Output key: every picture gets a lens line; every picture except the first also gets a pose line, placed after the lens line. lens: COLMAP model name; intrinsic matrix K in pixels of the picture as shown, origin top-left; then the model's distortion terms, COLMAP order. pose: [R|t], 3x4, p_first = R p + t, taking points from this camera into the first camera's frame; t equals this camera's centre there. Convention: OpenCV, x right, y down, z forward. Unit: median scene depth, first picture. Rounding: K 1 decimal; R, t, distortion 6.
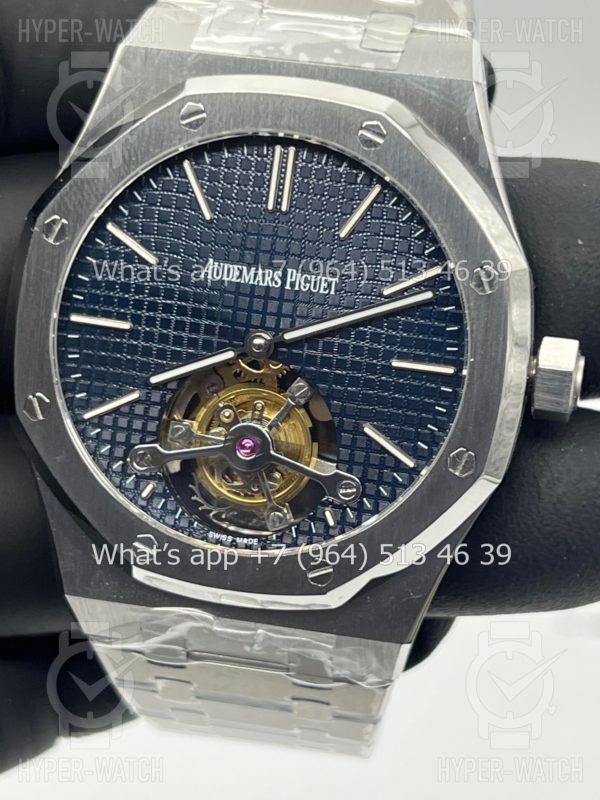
lens RADIAL K [[1884.9, 0, 300.0], [0, 1884.9, 400.0], [0, 0, 1]] dist [0.308097, -0.292361]
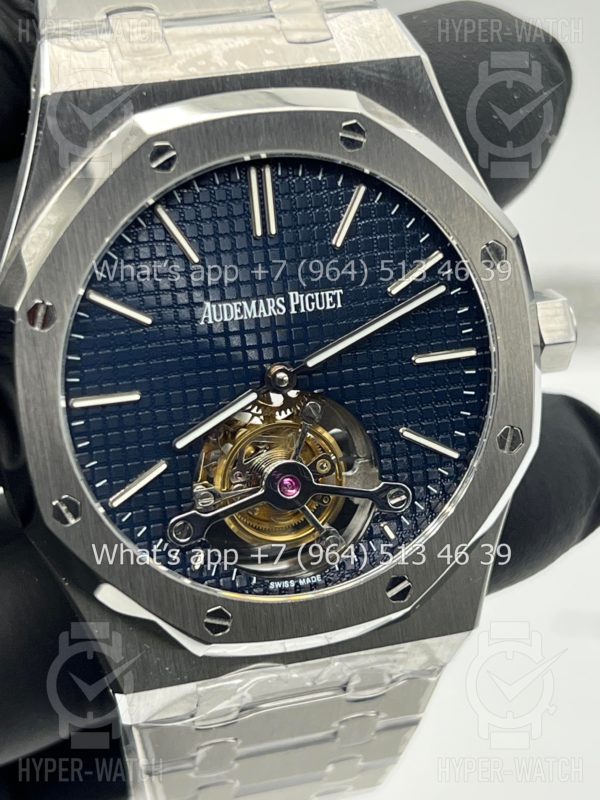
lens RADIAL K [[1884.9, 0, 300.0], [0, 1884.9, 400.0], [0, 0, 1]] dist [0.308097, -0.292361]
pose [[0.886940, -0.272625, 0.372846, -0.364996], [0.237236, 0.961499, 0.138702, -0.146571], [-0.396304, -0.034568, 0.917468, 0.134793]]
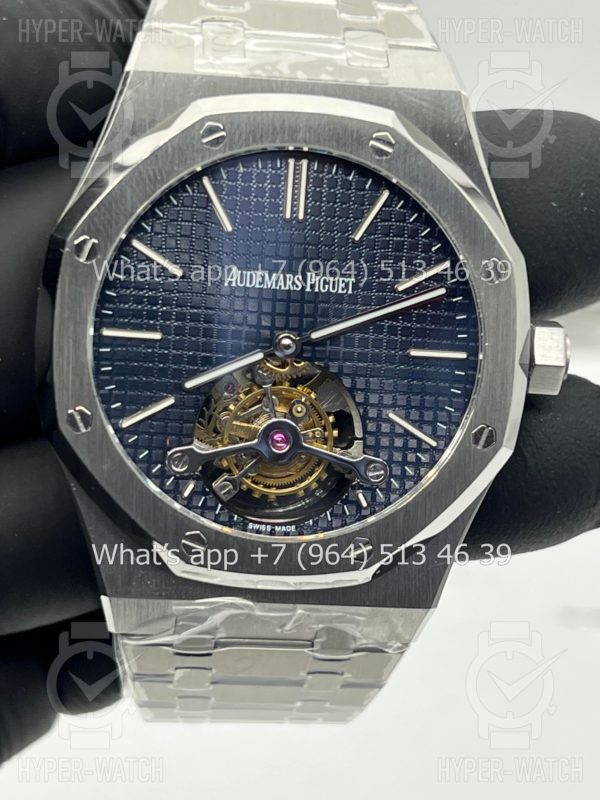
lens RADIAL K [[1884.9, 0, 300.0], [0, 1884.9, 400.0], [0, 0, 1]] dist [0.308097, -0.292361]
pose [[0.966798, -0.079346, 0.242912, -0.276431], [0.078301, 0.996832, 0.013968, -0.012406], [-0.243251, 0.005516, 0.969948, -0.041047]]
